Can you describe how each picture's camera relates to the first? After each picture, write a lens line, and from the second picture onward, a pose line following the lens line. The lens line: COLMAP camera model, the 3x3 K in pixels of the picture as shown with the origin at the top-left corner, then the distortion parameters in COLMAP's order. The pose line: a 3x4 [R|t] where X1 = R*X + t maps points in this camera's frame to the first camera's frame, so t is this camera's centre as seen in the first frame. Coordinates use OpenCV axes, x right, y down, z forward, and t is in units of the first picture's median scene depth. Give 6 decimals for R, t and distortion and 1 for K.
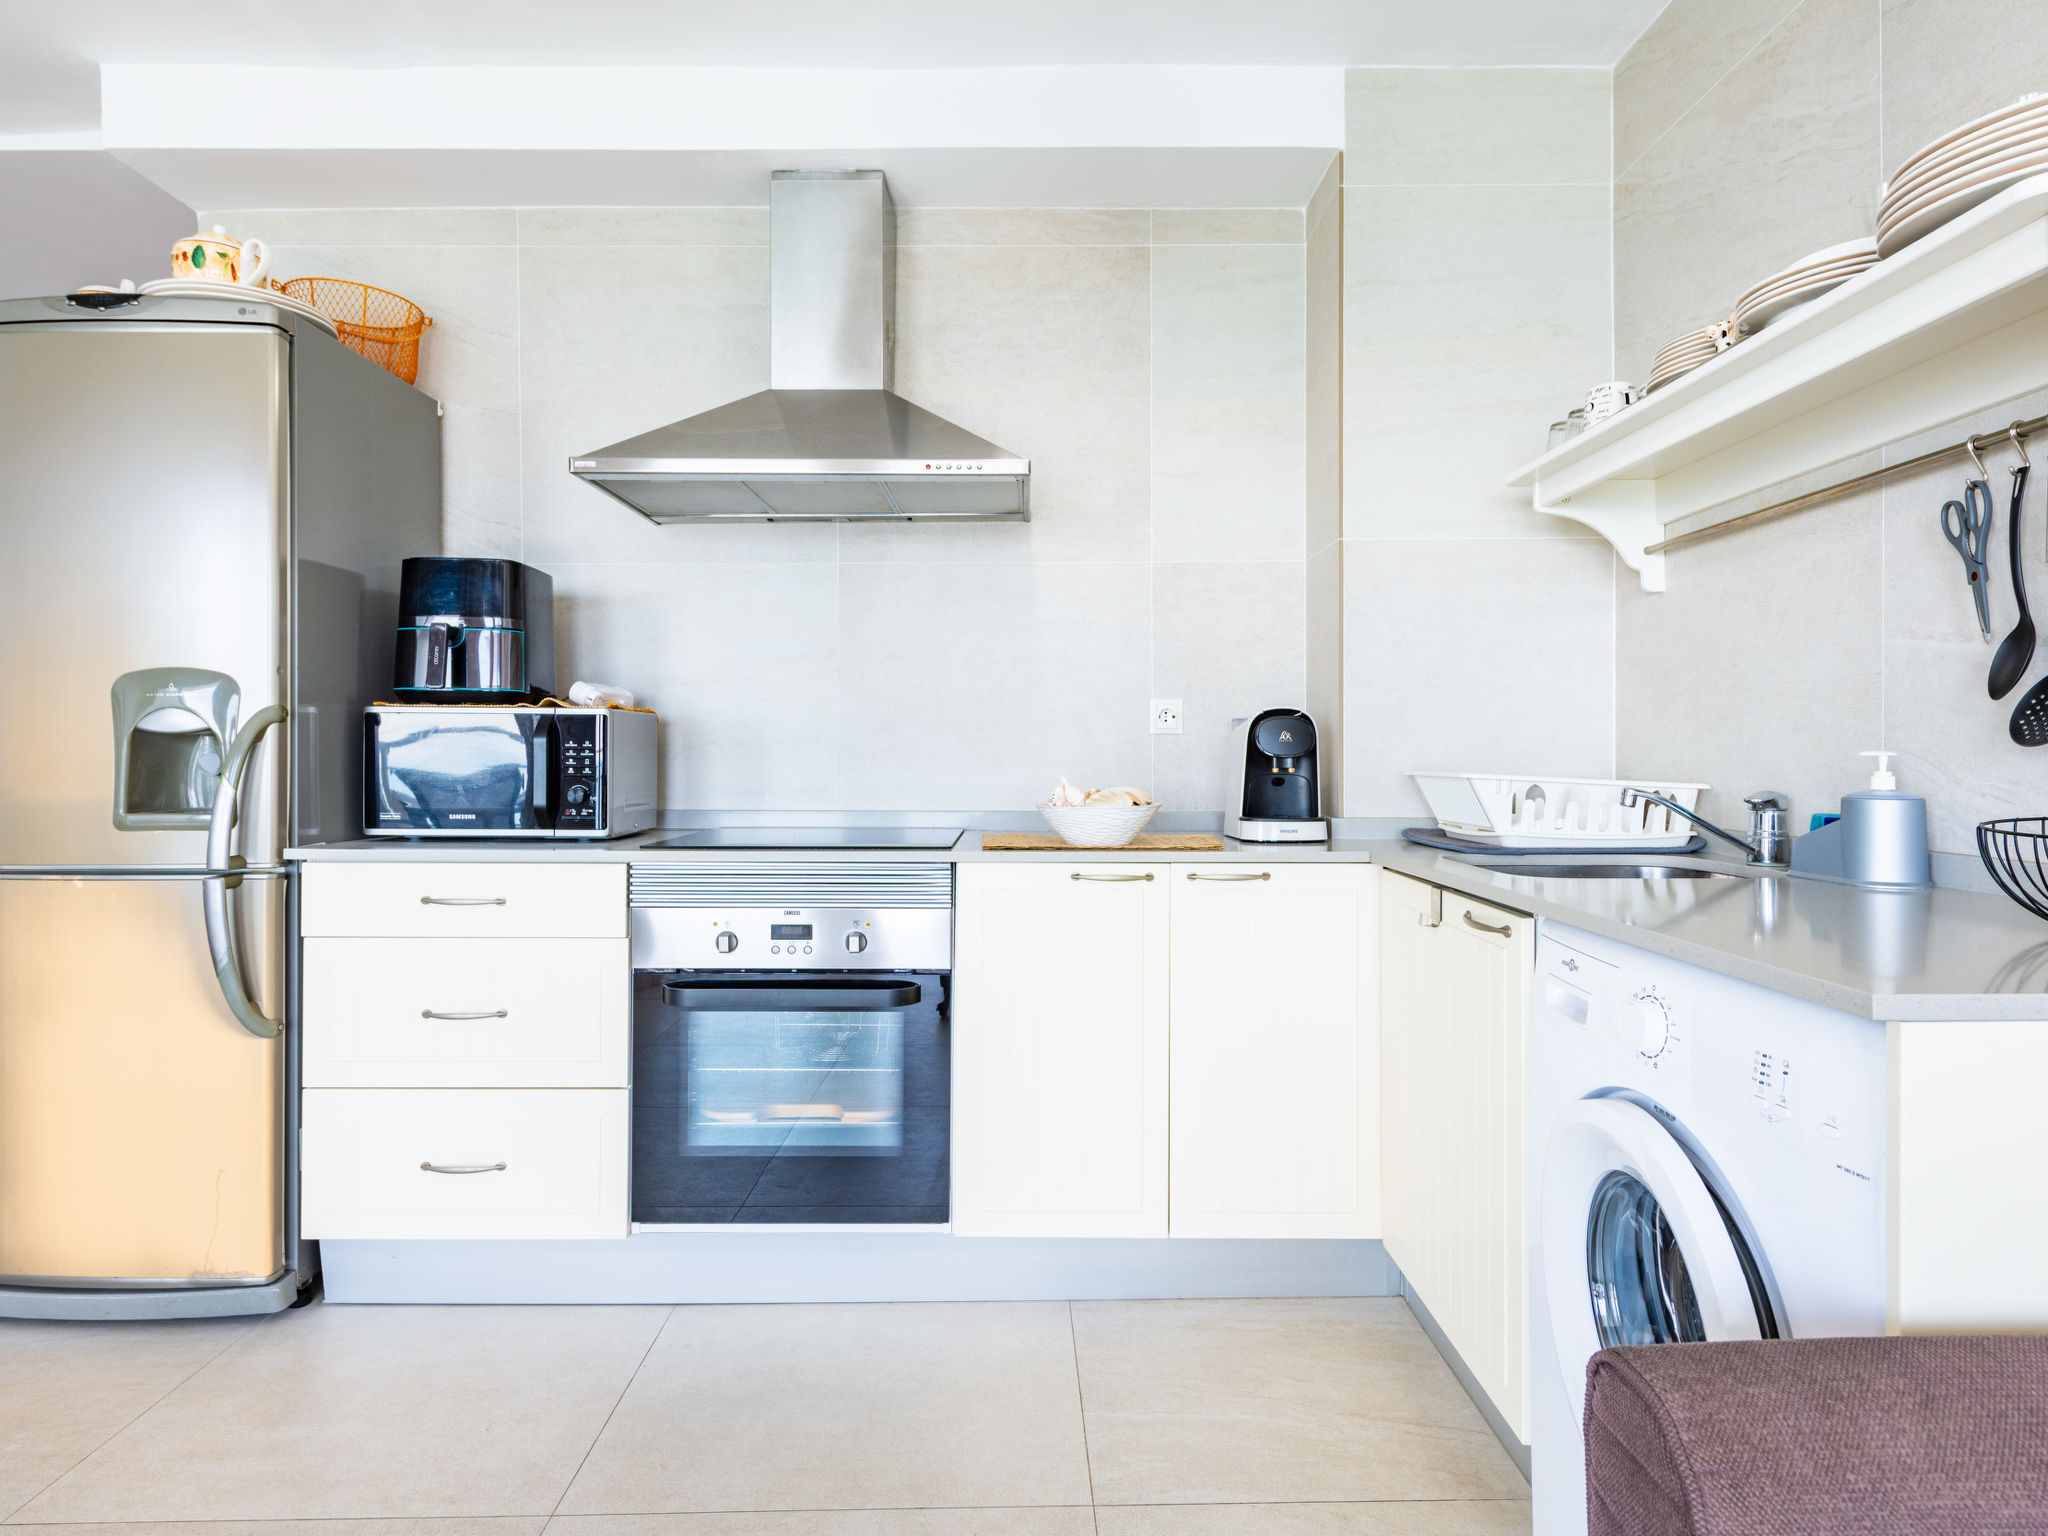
lens RADIAL K [[1113.4, 0, 1029.1], [0, 1113.4, 783.9], [0, 0, 1]] dist [0.002129, -0.000439]
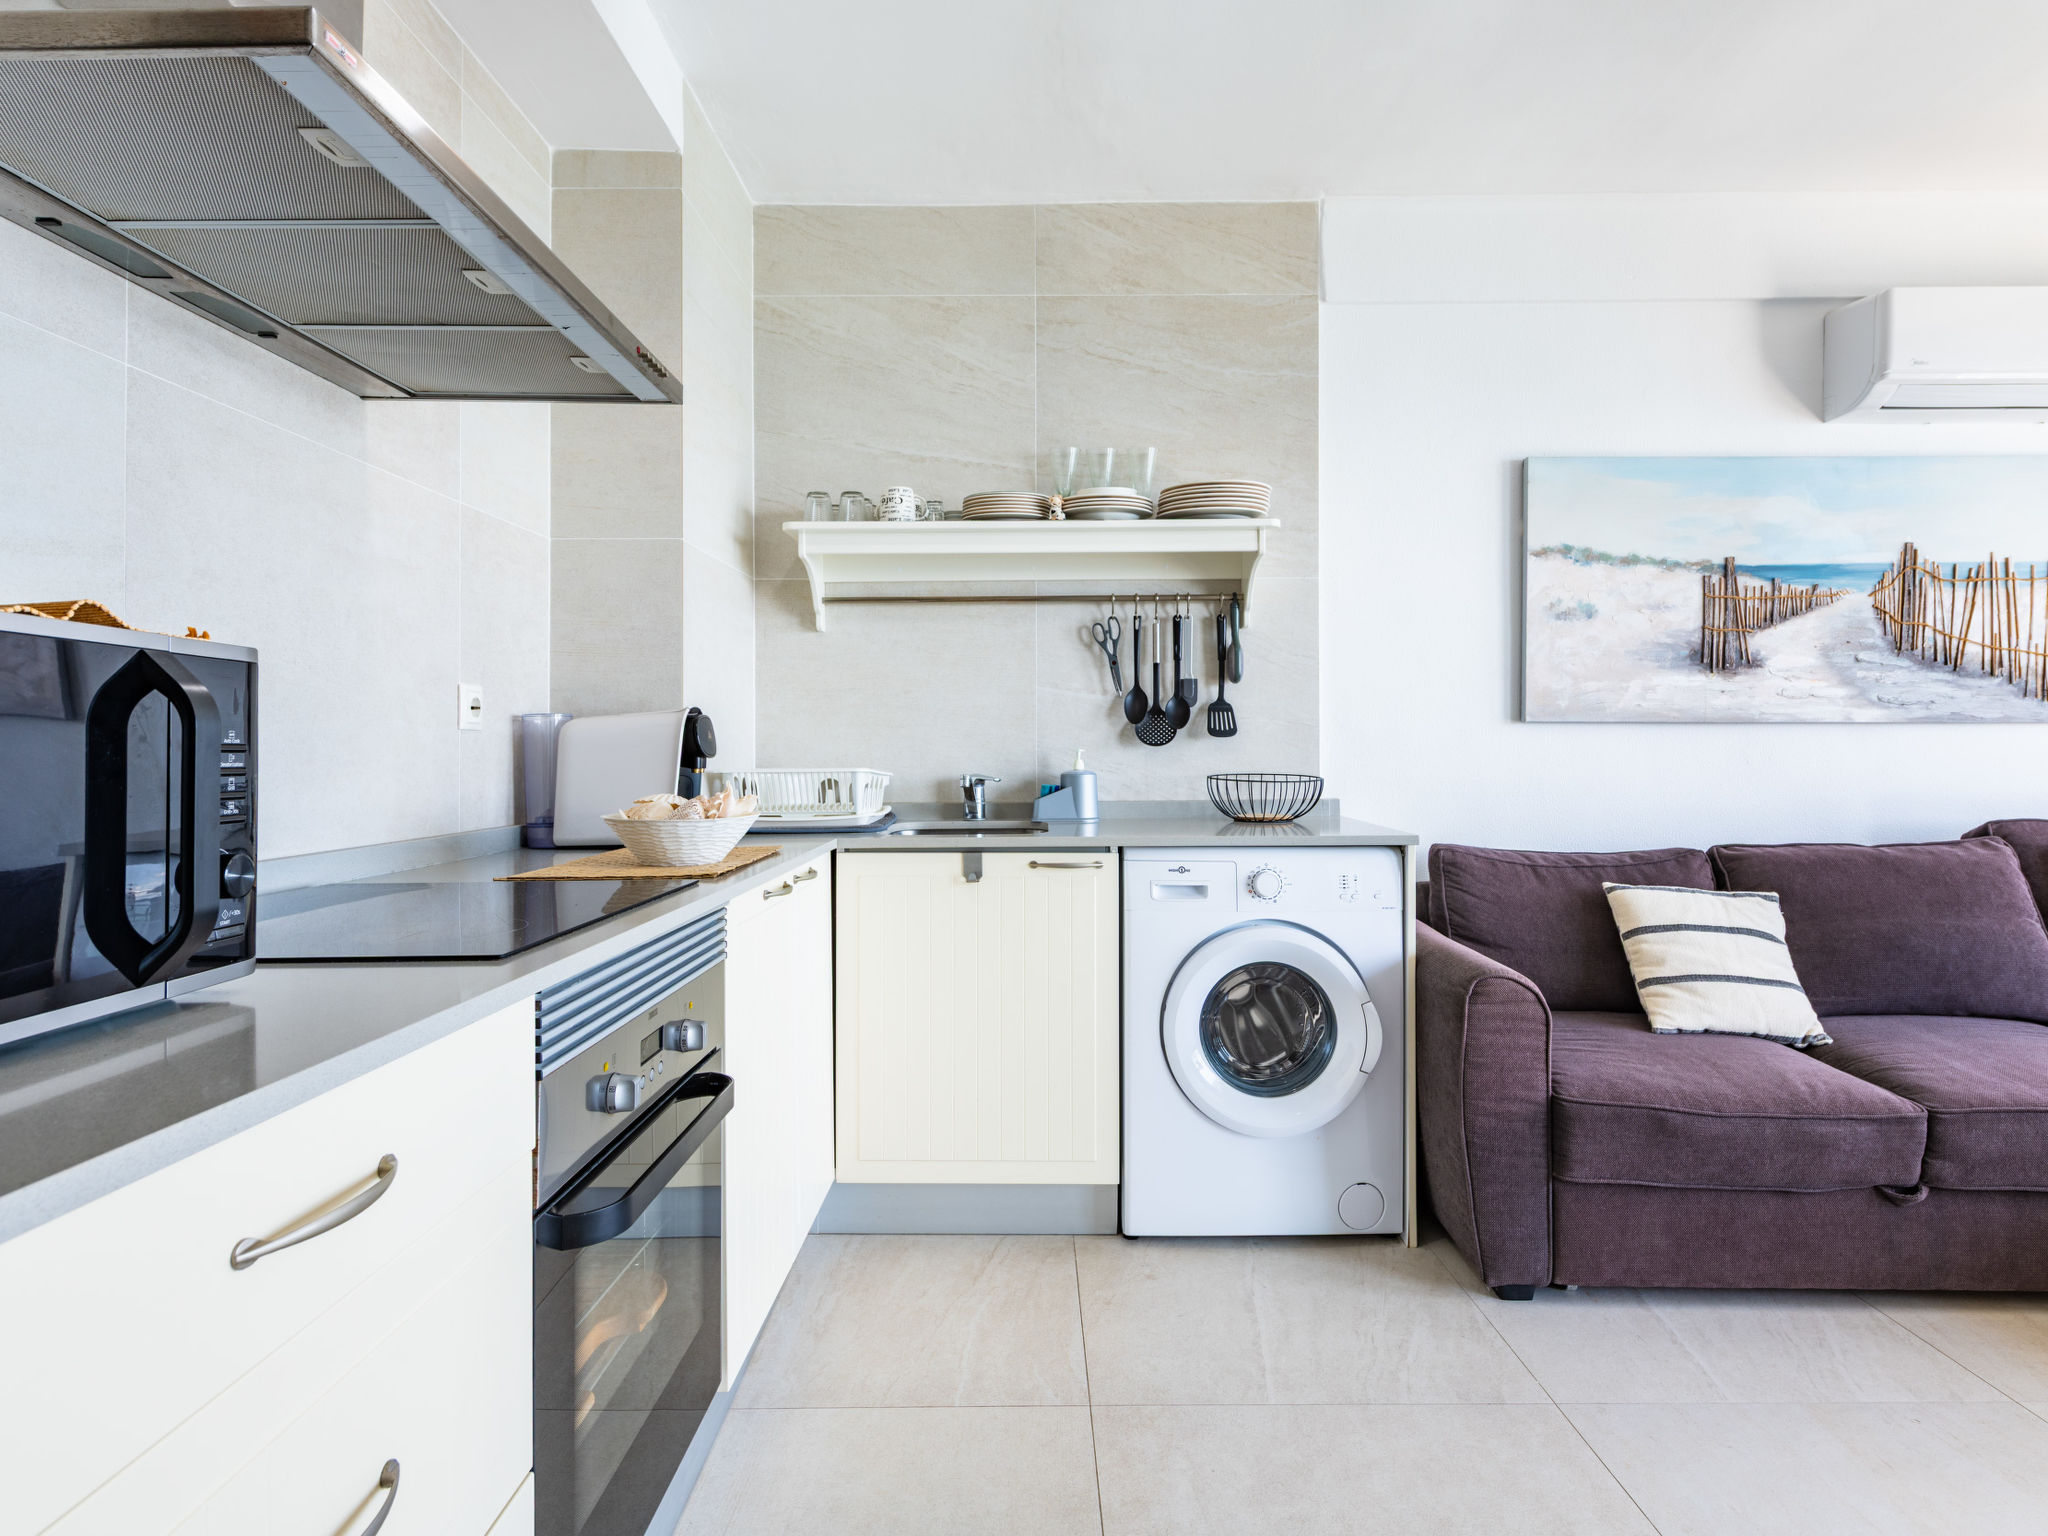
lens RADIAL K [[1129.1, 0, 1025.3], [0, 1129.1, 758.1], [0, 0, 1]] dist [0.013567, -0.008764]
pose [[0.016966, -0.008862, 0.999817, -0.836428], [0.034335, 0.999376, 0.008276, -0.024007], [-0.999266, 0.034189, 0.017260, 0.777536]]
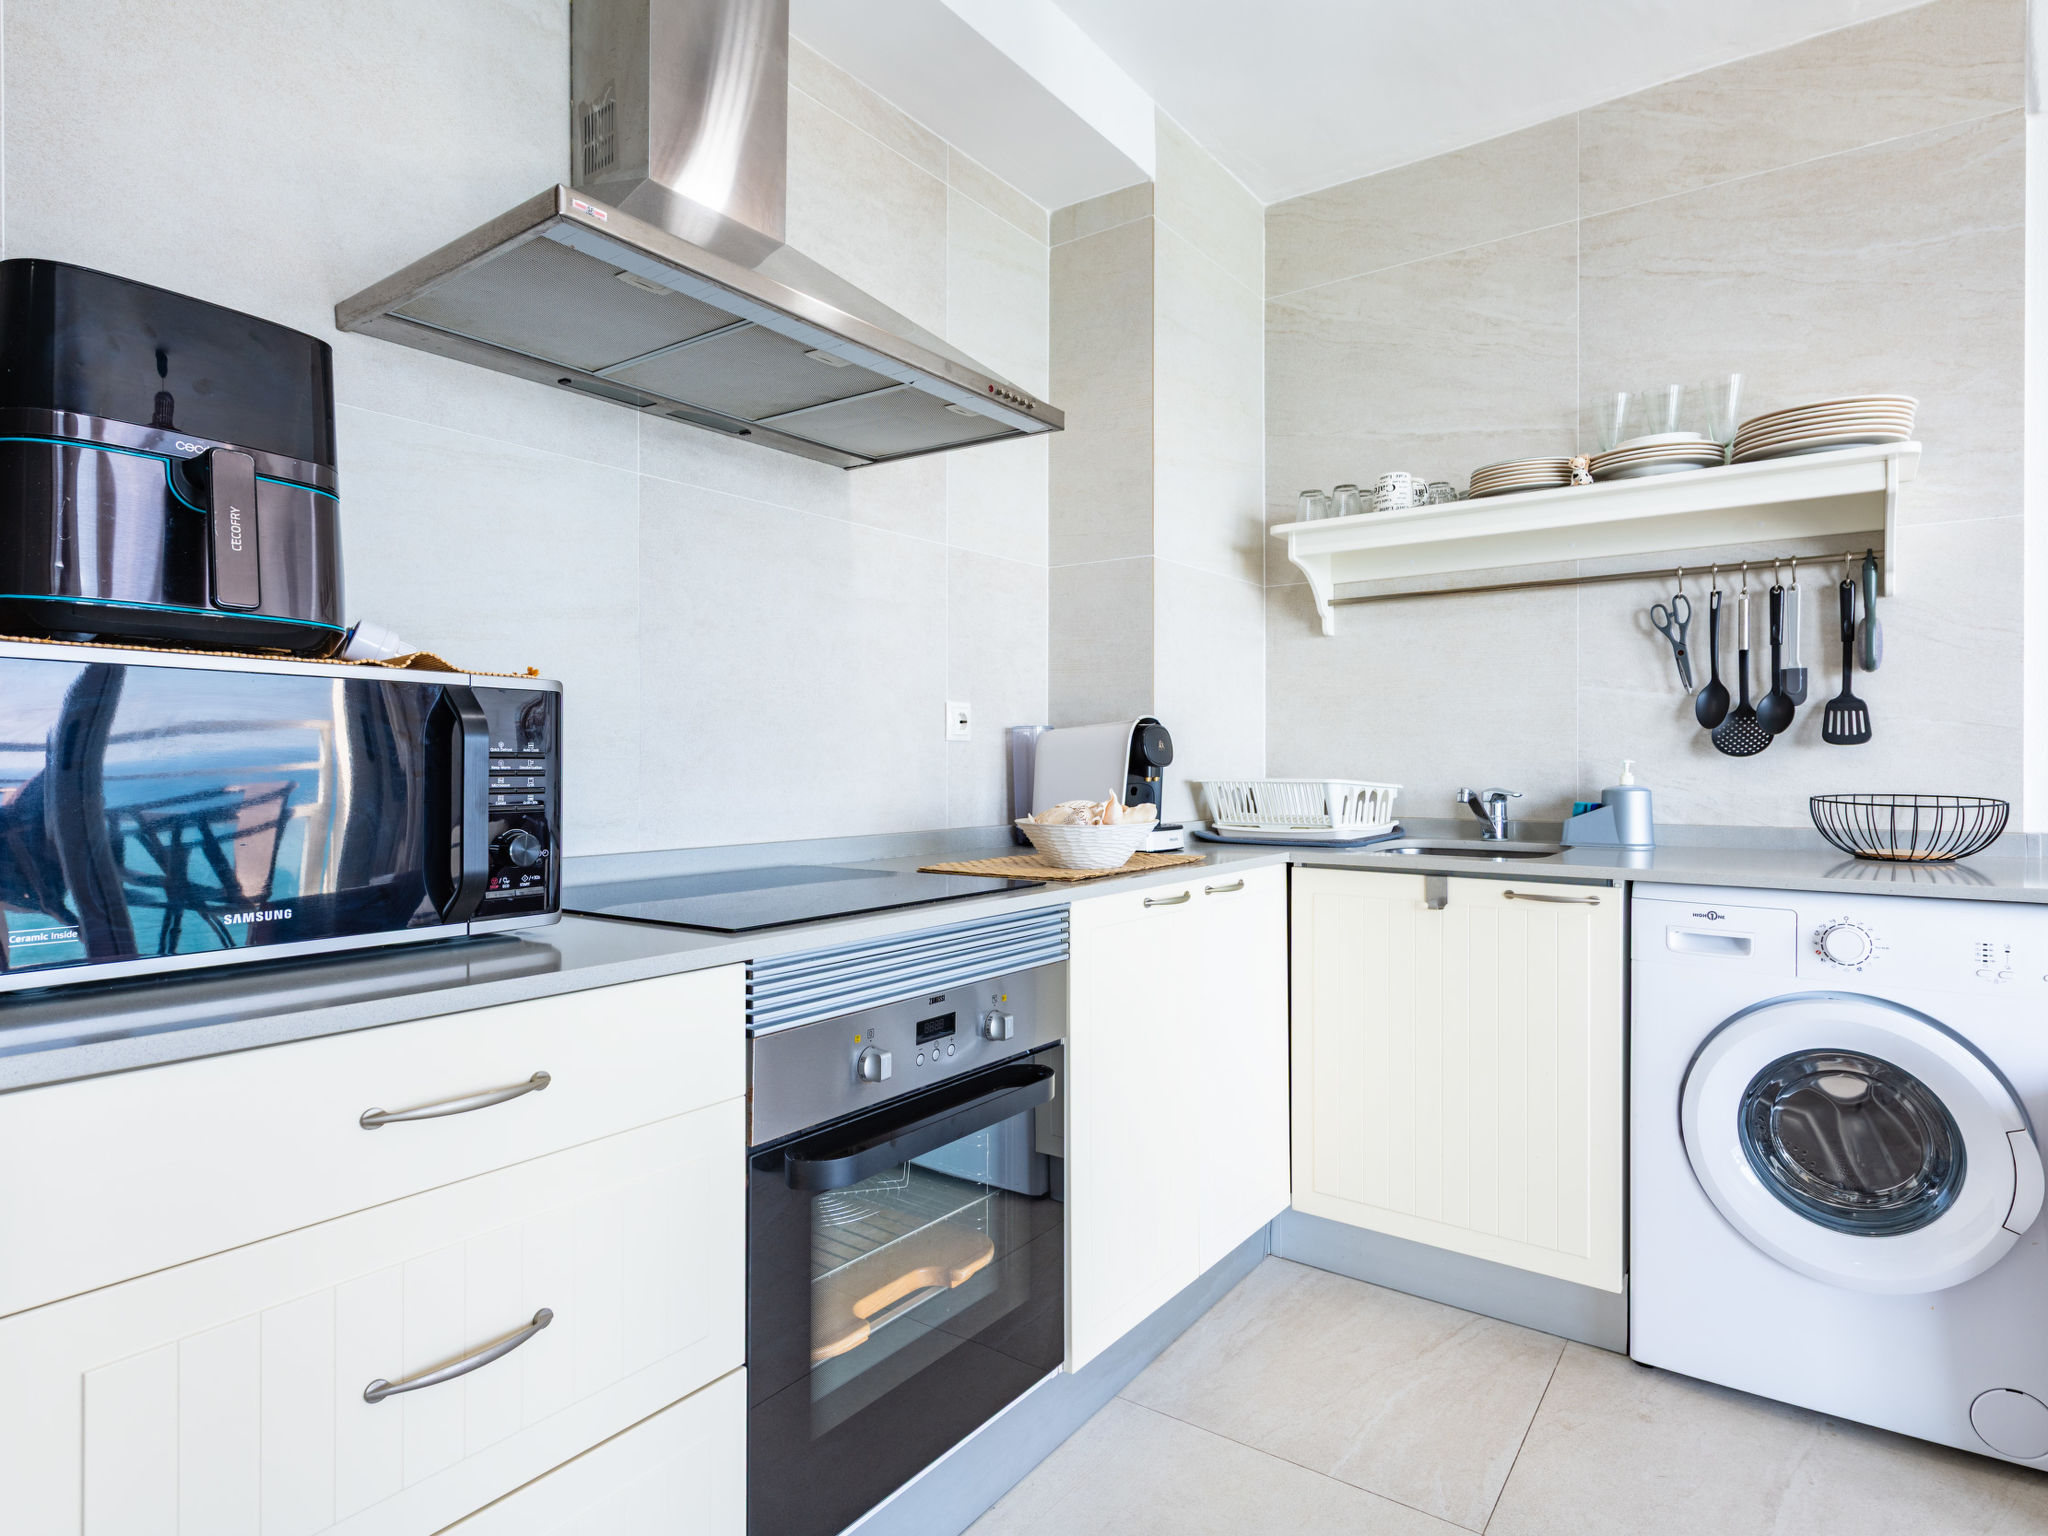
lens RADIAL K [[1122.8, 0, 1010.1], [0, 1122.8, 781.0], [0, 0, 1]] dist [0.006938, -0.004122]
pose [[0.597136, -0.015295, 0.801994, -0.730348], [0.024532, 0.999699, 0.000799, -0.016119], [-0.801765, 0.019198, 0.597331, 0.553904]]
